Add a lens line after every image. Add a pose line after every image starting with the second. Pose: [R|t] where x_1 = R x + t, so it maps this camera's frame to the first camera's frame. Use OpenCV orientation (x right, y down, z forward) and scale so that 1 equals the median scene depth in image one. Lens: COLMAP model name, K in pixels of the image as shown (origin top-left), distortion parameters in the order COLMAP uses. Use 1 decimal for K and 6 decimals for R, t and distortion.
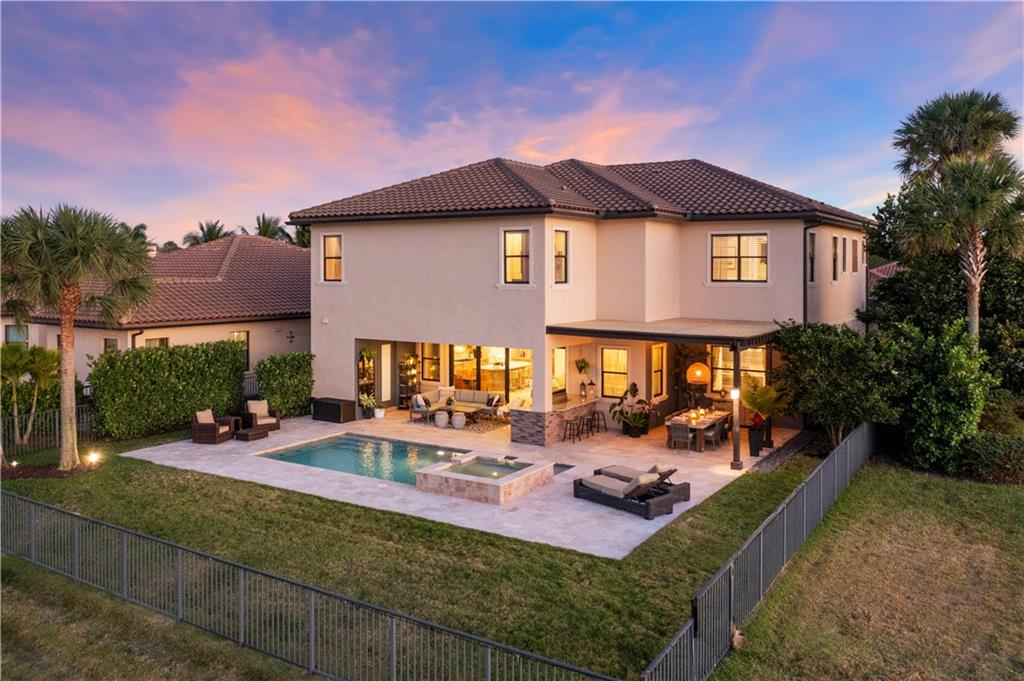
lens RADIAL K [[825.9, 0, 513.2], [0, 825.9, 275.9], [0, 0, 1]] dist [-0.008698, 0.000512]
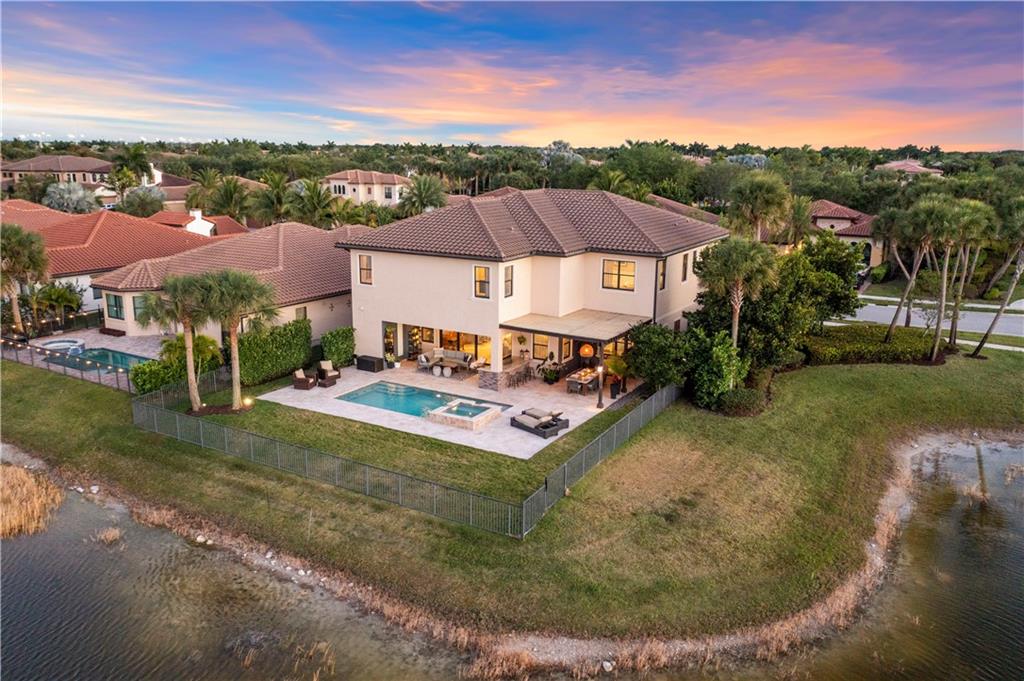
lens RADIAL K [[807.5, 0, 512.0], [0, 807.5, 340.5], [0, 0, 1]] dist [-0.008455, -0.001942]
pose [[0.999197, 0.002341, 0.039991, -0.000720], [-0.011097, 0.975400, 0.220161, -0.289066], [-0.038492, -0.220428, 0.974643, -0.679264]]
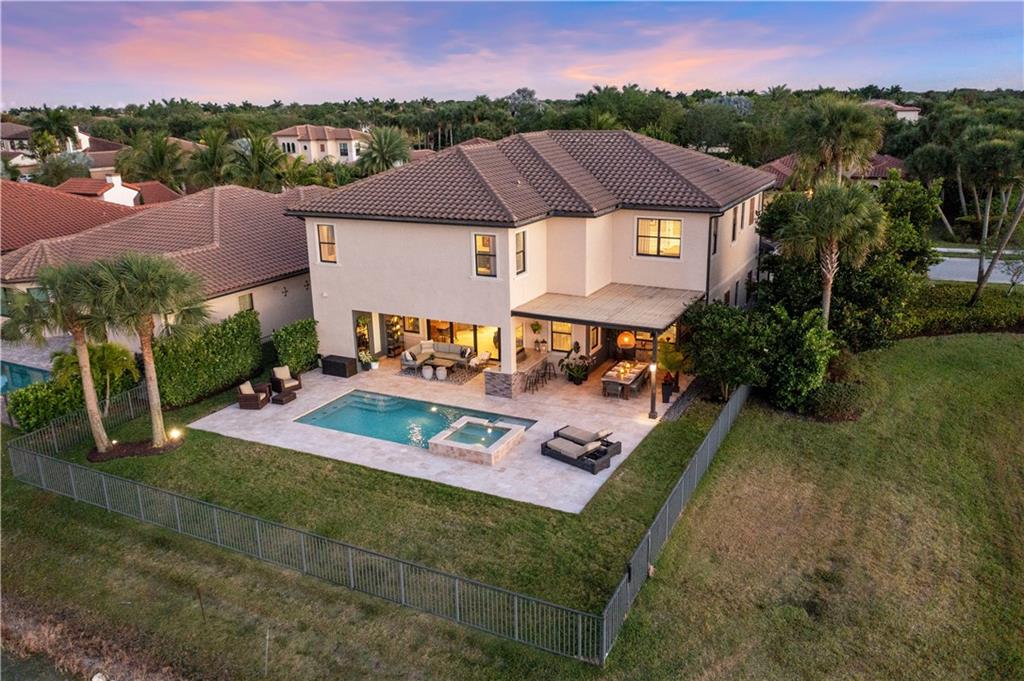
lens RADIAL K [[807.5, 0, 512.0], [0, 807.5, 340.5], [0, 0, 1]] dist [-0.008455, -0.001942]
pose [[0.995300, -0.045151, 0.085667, -0.072073], [0.020282, 0.962225, 0.271499, -0.247772], [-0.094690, -0.268486, 0.958618, -0.234330]]
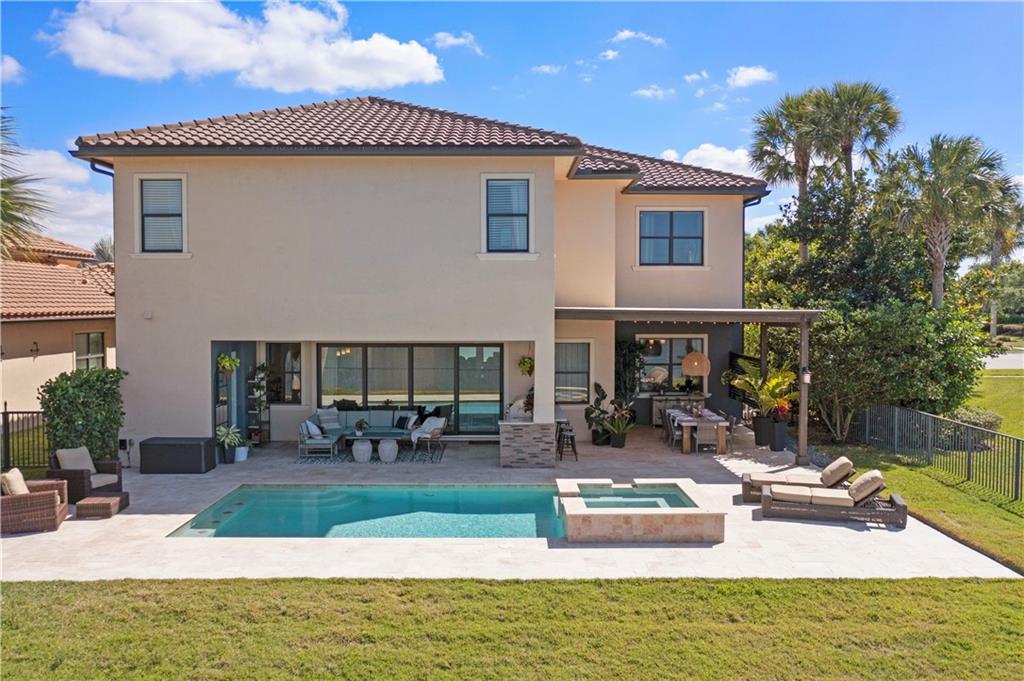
lens RADIAL K [[823.7, 0, 512.0], [0, 823.7, 340.5], [0, 0, 1]] dist [-0.014312, -0.005888]
pose [[0.841261, -0.023410, 0.540122, -0.413826], [0.005519, 0.999382, 0.034721, 0.066553], [-0.540601, -0.026228, 0.840870, 0.409749]]
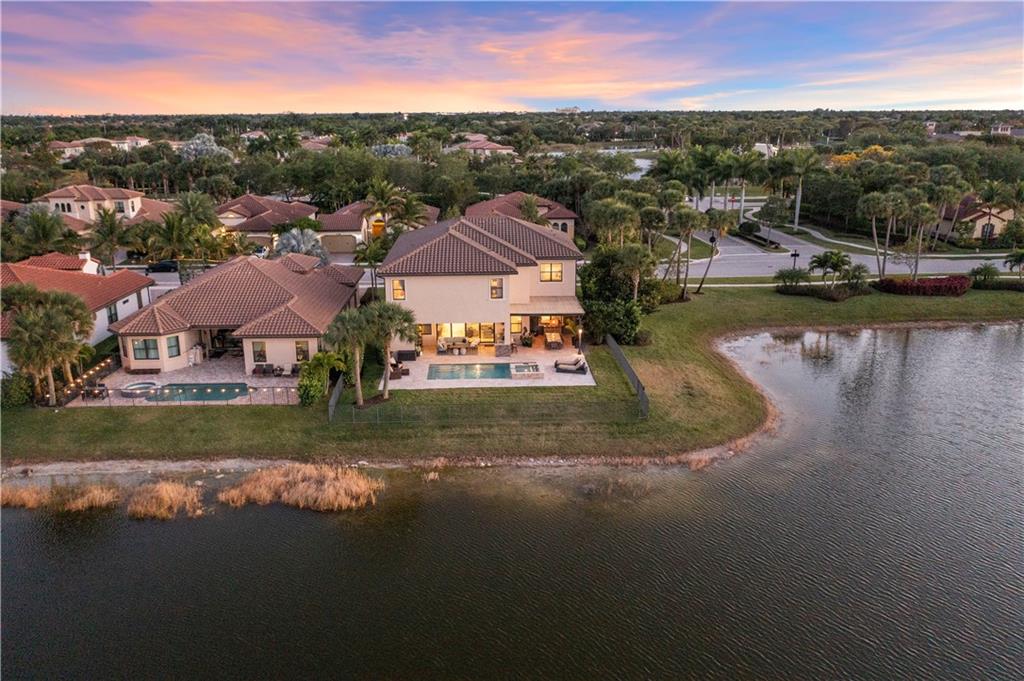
lens RADIAL K [[807.5, 0, 512.0], [0, 807.5, 340.5], [0, 0, 1]] dist [-0.008455, -0.001942]
pose [[0.819635, -0.159816, 0.550143, -1.471493], [0.011223, 0.964596, 0.263493, -0.568637], [-0.572776, -0.209794, 0.792410, -1.146087]]
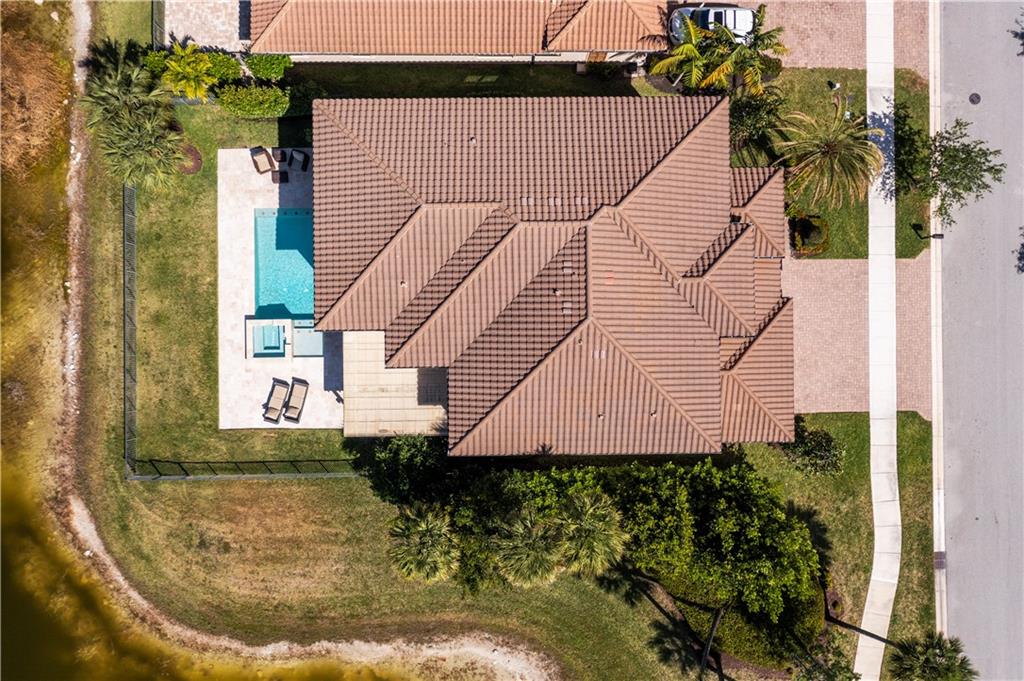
lens RADIAL K [[807.5, 0, 512.0], [0, 807.5, 340.5], [0, 0, 1]] dist [-0.008455, -0.001942]
pose [[0.541995, 0.840381, -0.000954, 0.282795], [-0.021869, 0.015239, 0.999645, -1.722992], [0.840097, -0.541781, 0.026637, 1.284501]]
